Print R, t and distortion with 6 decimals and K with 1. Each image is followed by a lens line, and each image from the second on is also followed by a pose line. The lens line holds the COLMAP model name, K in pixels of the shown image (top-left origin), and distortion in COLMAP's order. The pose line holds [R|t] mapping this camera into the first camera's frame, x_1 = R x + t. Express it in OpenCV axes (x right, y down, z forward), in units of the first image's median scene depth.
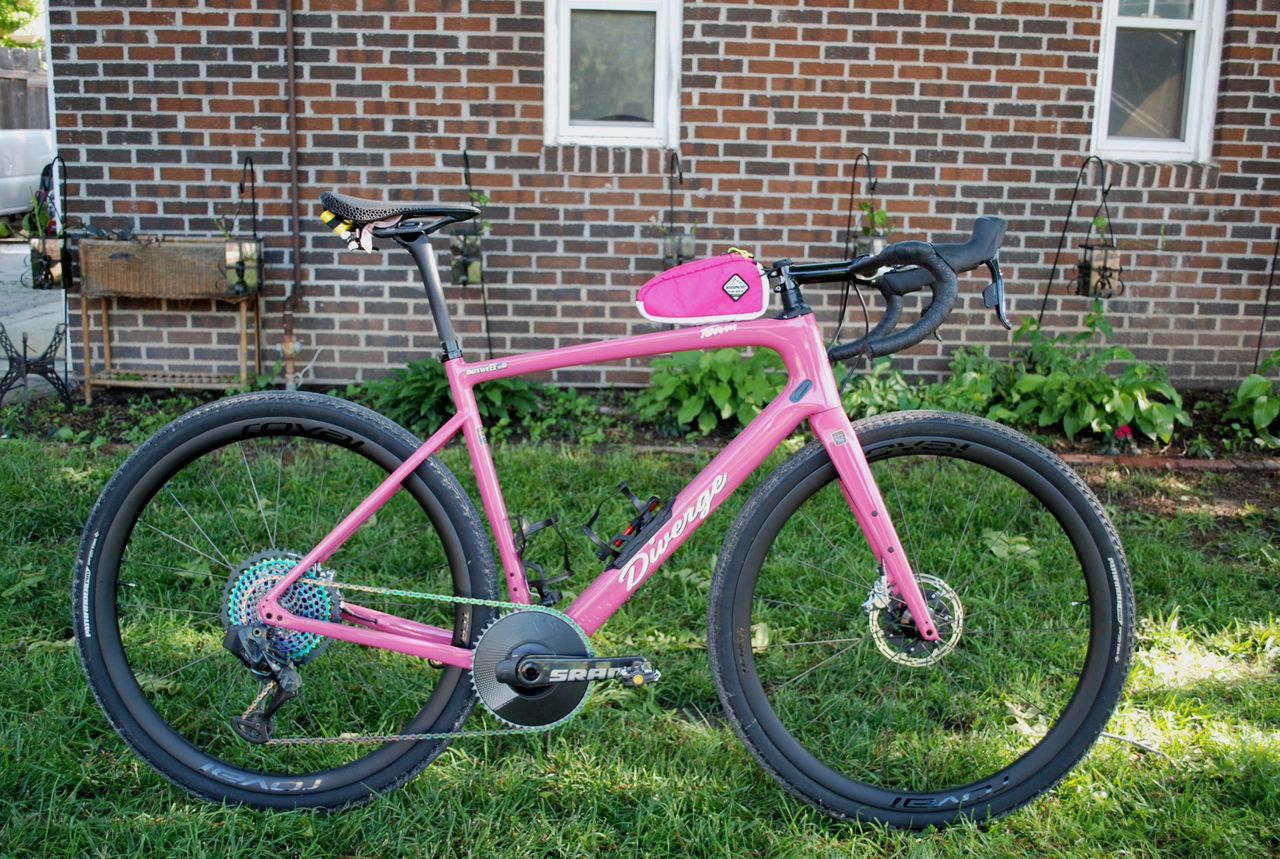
lens RADIAL K [[1213.5, 0, 680.0], [0, 1213.5, 436.4], [0, 0, 1]] dist [-0.061719, 0.000000]
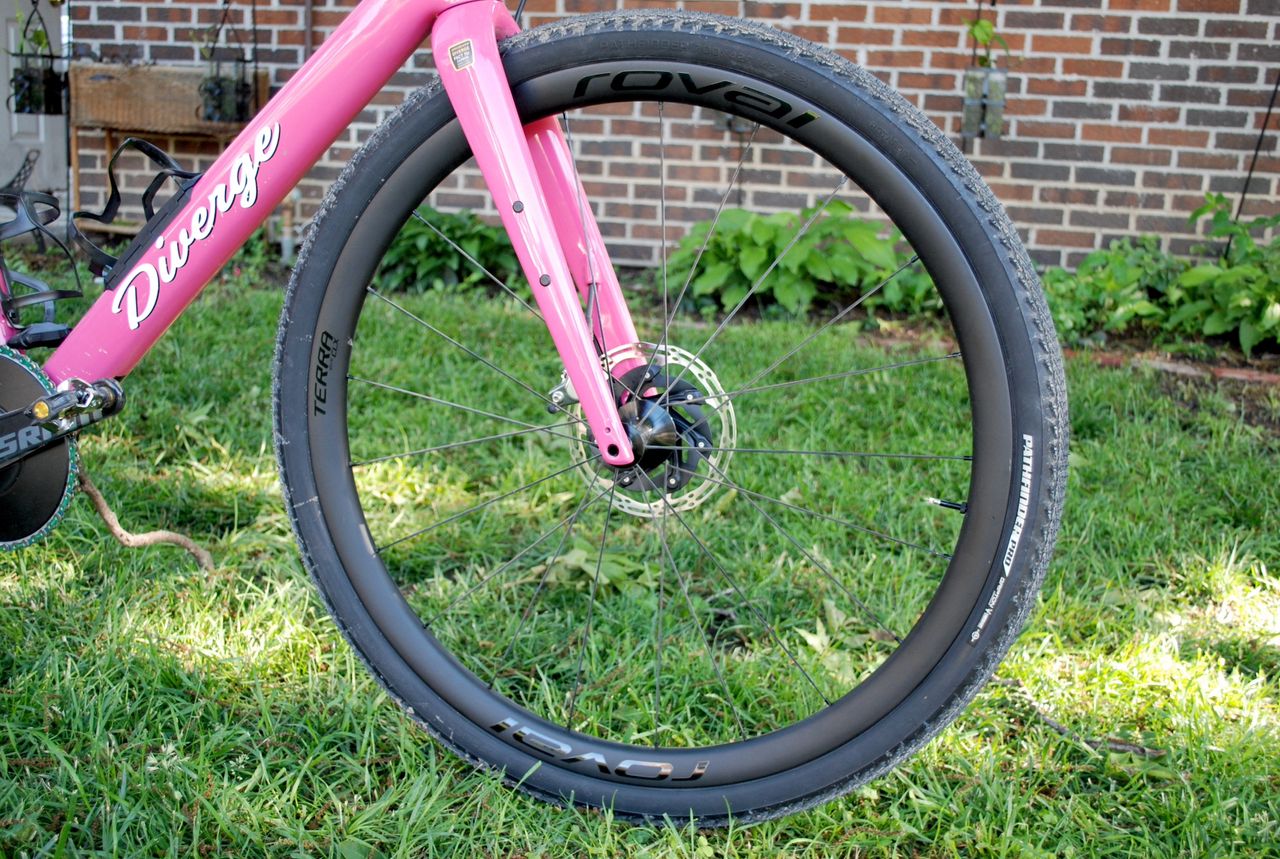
lens RADIAL K [[1330.2, 0, 633.7], [0, 1330.2, 438.2], [0, 0, 1]] dist [-0.057221, 0.000000]
pose [[0.965576, 0.080288, -0.247421, 0.153779], [-0.078446, 0.996768, 0.017311, 0.060176], [0.248011, 0.002694, 0.968753, 0.143886]]
